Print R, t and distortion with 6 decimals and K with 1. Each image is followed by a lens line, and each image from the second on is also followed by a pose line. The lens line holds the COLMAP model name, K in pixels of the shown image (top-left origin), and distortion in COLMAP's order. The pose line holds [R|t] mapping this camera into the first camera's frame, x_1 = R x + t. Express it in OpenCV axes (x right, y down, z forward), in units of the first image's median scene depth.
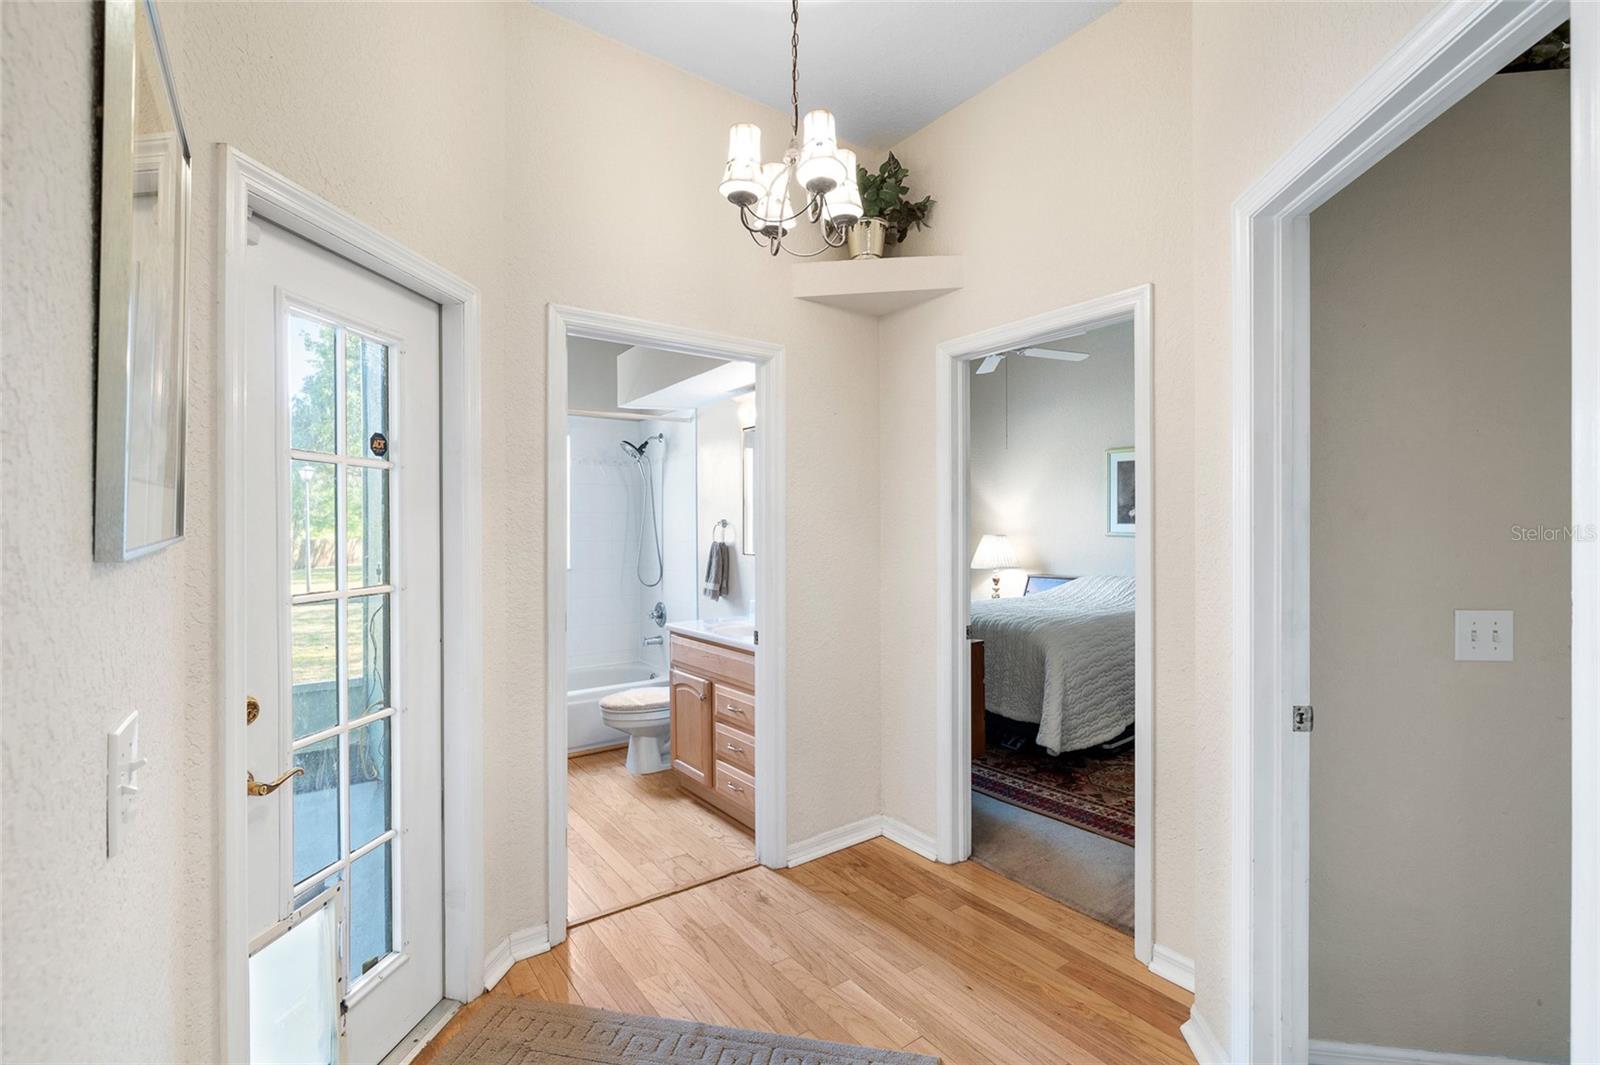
lens RADIAL K [[712.0, 0, 803.2], [0, 712.0, 531.1], [0, 0, 1]] dist [-0.004237, 0.000530]
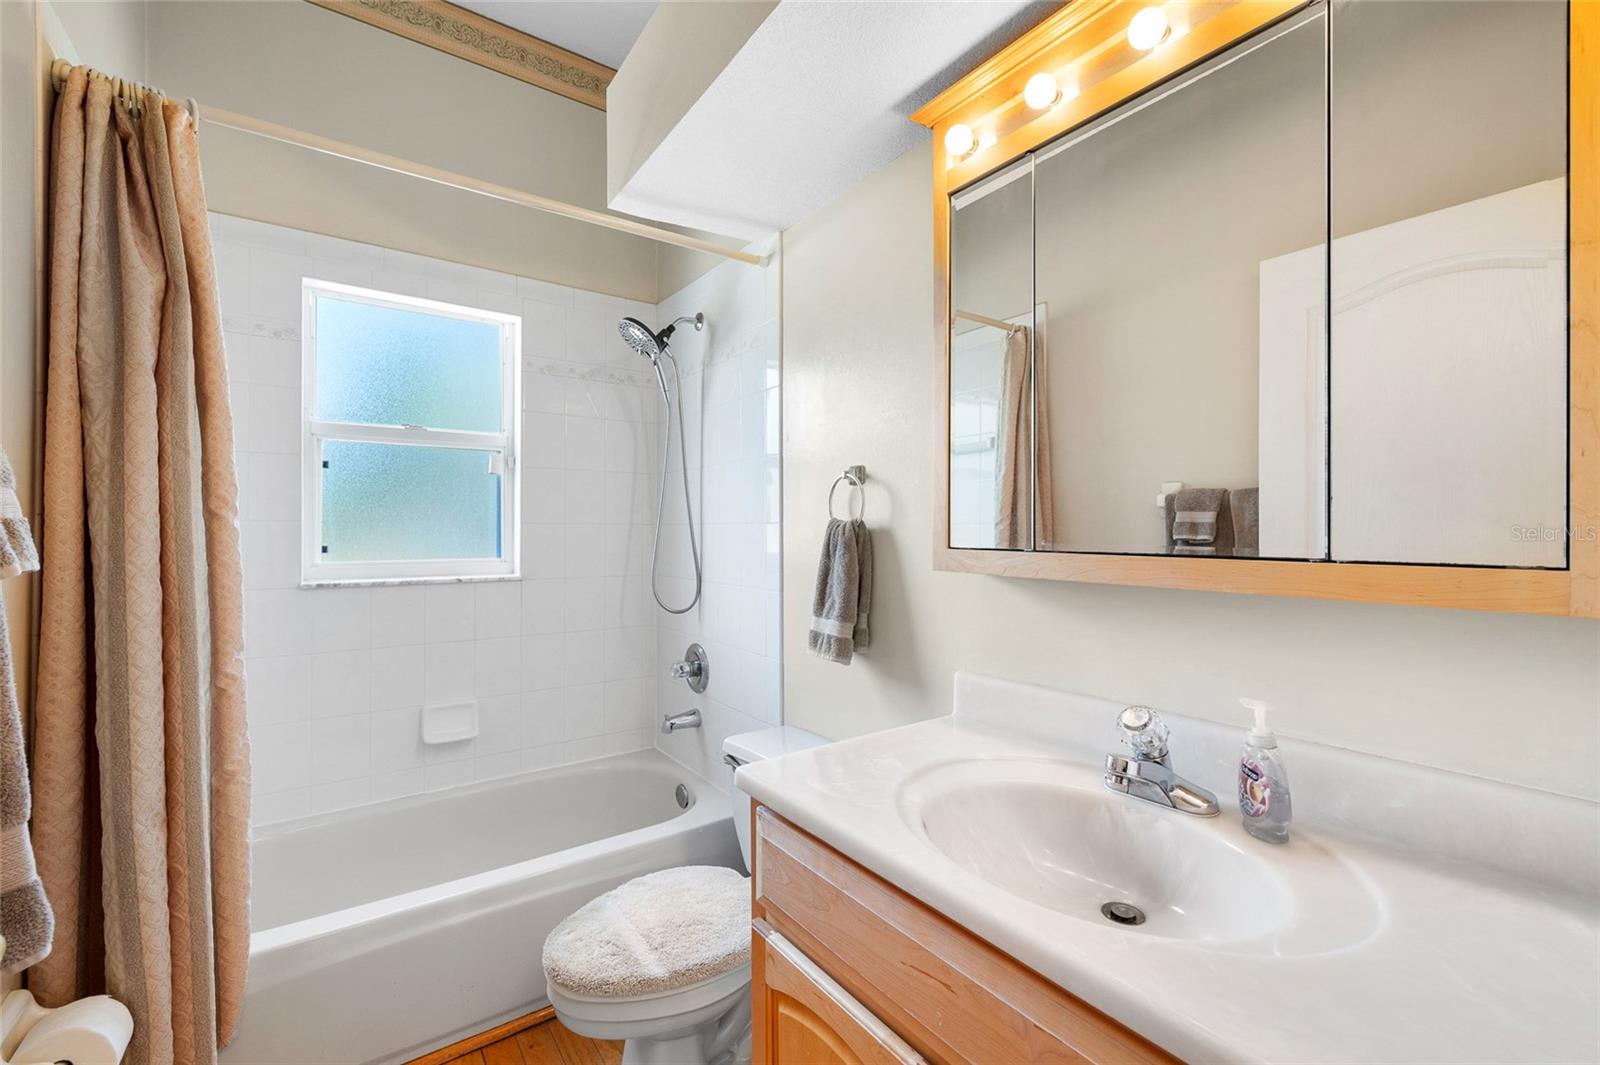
lens RADIAL K [[684.0, 0, 800.9], [0, 684.0, 534.0], [0, 0, 1]] dist [0.001601, 0.000037]
pose [[0.999834, 0.008055, -0.016368, -0.119969], [-0.007984, 0.999959, 0.004349, 0.018948], [0.016402, -0.004217, 0.999857, 0.518385]]
